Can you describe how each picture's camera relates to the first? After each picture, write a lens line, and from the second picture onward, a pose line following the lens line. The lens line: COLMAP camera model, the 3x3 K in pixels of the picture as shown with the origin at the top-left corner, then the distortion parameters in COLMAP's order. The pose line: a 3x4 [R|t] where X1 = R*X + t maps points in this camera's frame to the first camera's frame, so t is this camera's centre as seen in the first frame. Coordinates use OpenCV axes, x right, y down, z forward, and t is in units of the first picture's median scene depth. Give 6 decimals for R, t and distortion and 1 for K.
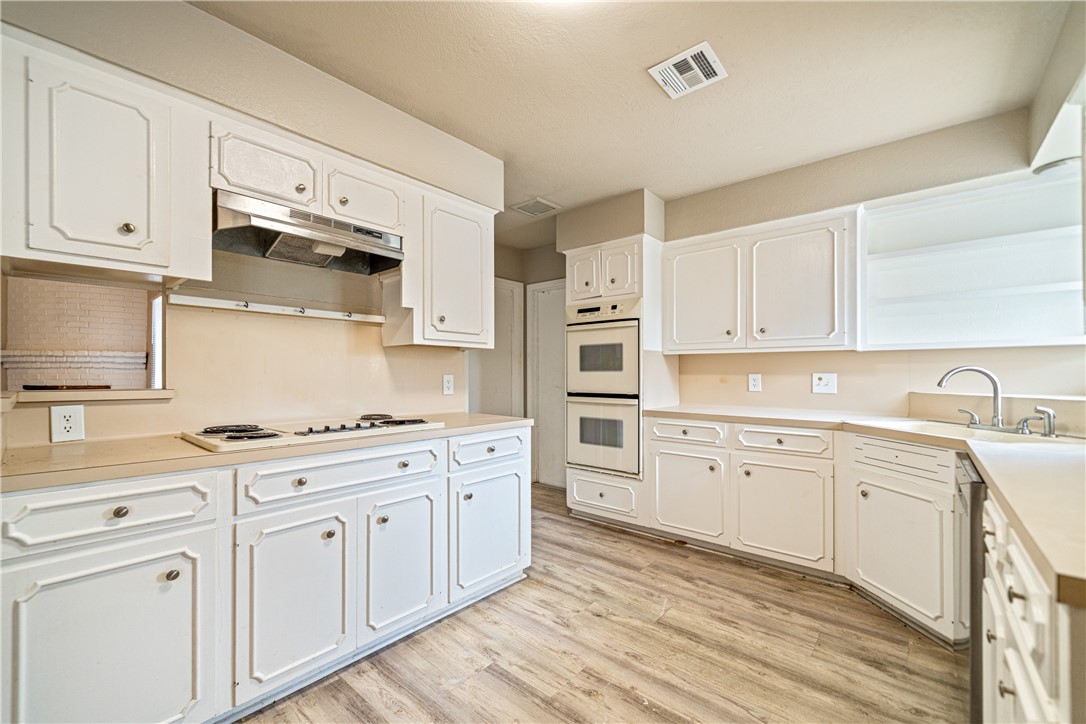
lens RADIAL K [[445.5, 0, 540.7], [0, 445.5, 370.7], [0, 0, 1]] dist [-0.000114, -0.000100]
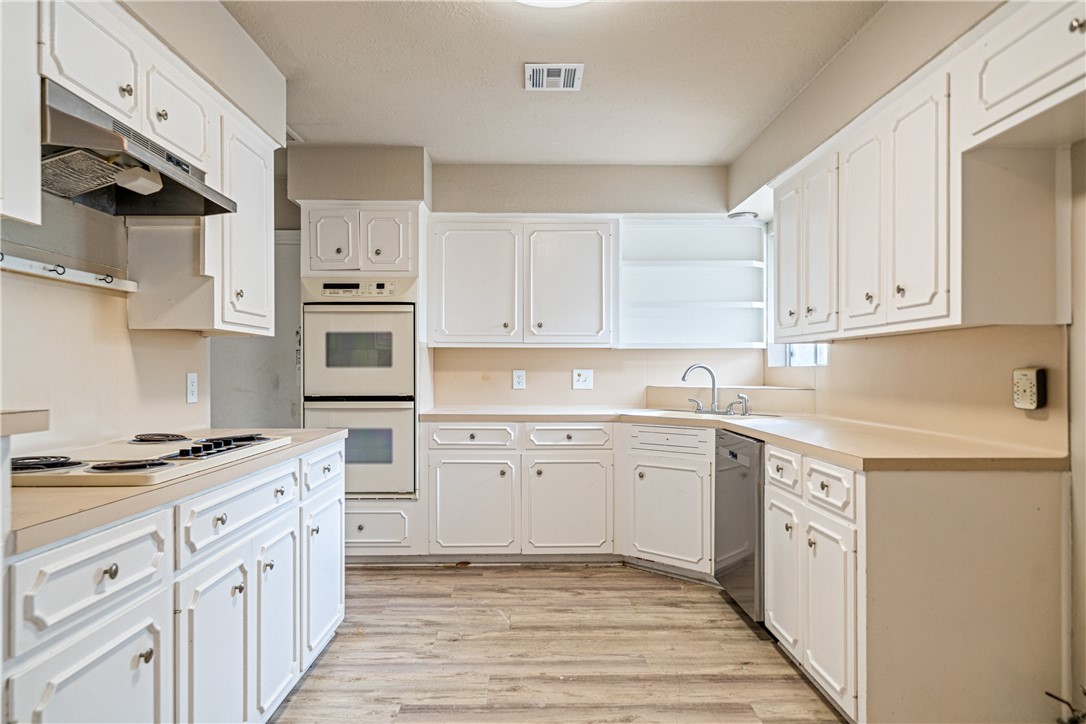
lens RADIAL K [[684.9, 0, 541.5], [0, 684.9, 367.4], [0, 0, 1]] dist [0.004369, 0.001713]
pose [[0.745899, 0.000133, 0.666059, -0.537376], [-0.003067, 0.999990, 0.003235, -0.004306], [-0.666052, -0.004456, 0.745892, -0.117728]]
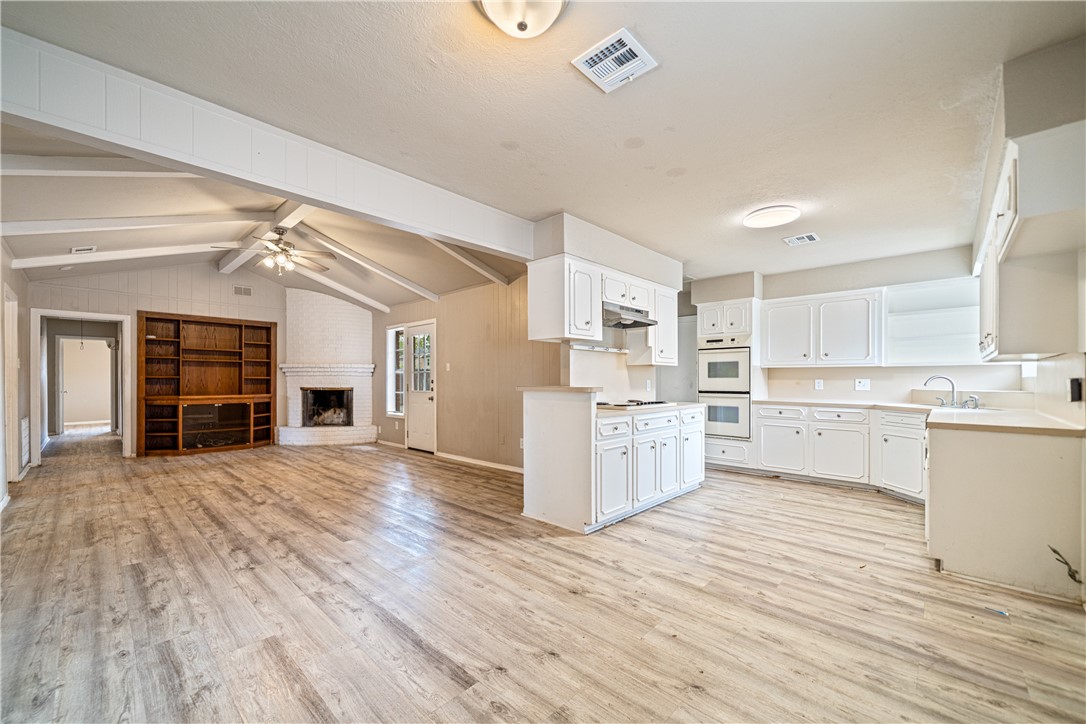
lens RADIAL K [[431.8, 0, 544.7], [0, 431.8, 378.6], [0, 0, 1]] dist [0.000485, -0.000090]
pose [[0.999063, -0.000549, -0.043280, -0.594202], [0.000794, 0.999984, 0.005656, -0.006946], [0.043276, -0.005685, 0.999047, -0.827779]]
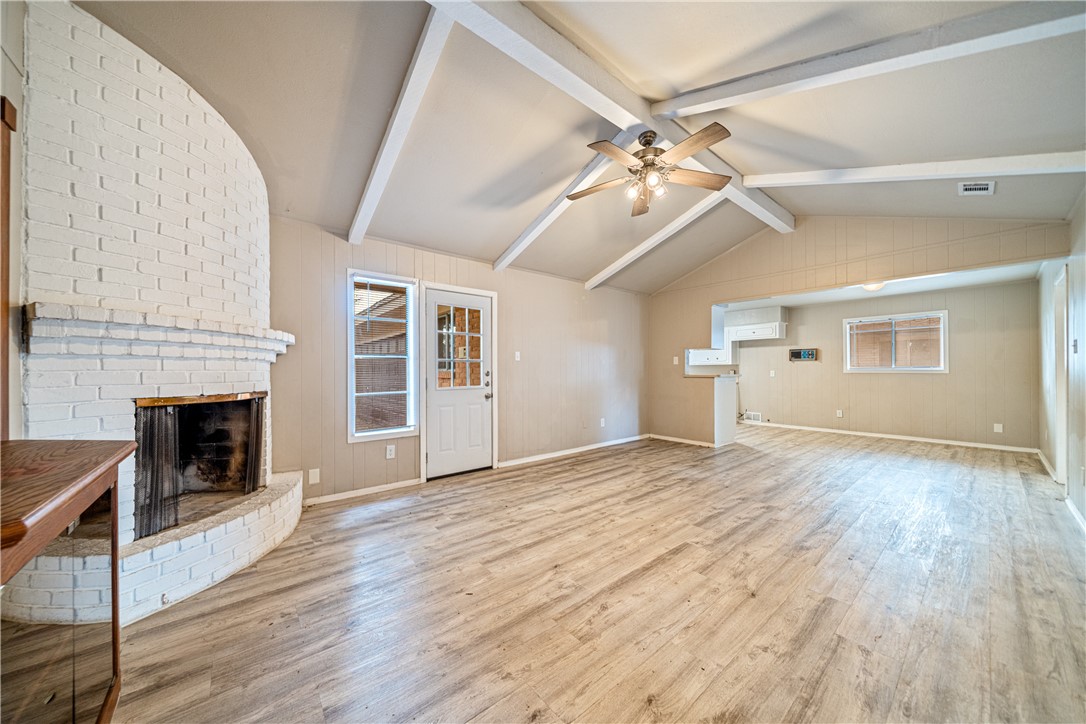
lens RADIAL K [[370.5, 0, 541.7], [0, 370.5, 369.4], [0, 0, 1]] dist [-0.001679, -0.000072]
pose [[0.166757, 0.003595, 0.985991, -2.976839], [-0.006926, 0.999973, -0.002475, 0.008183], [-0.985974, -0.006416, 0.166778, 1.192805]]
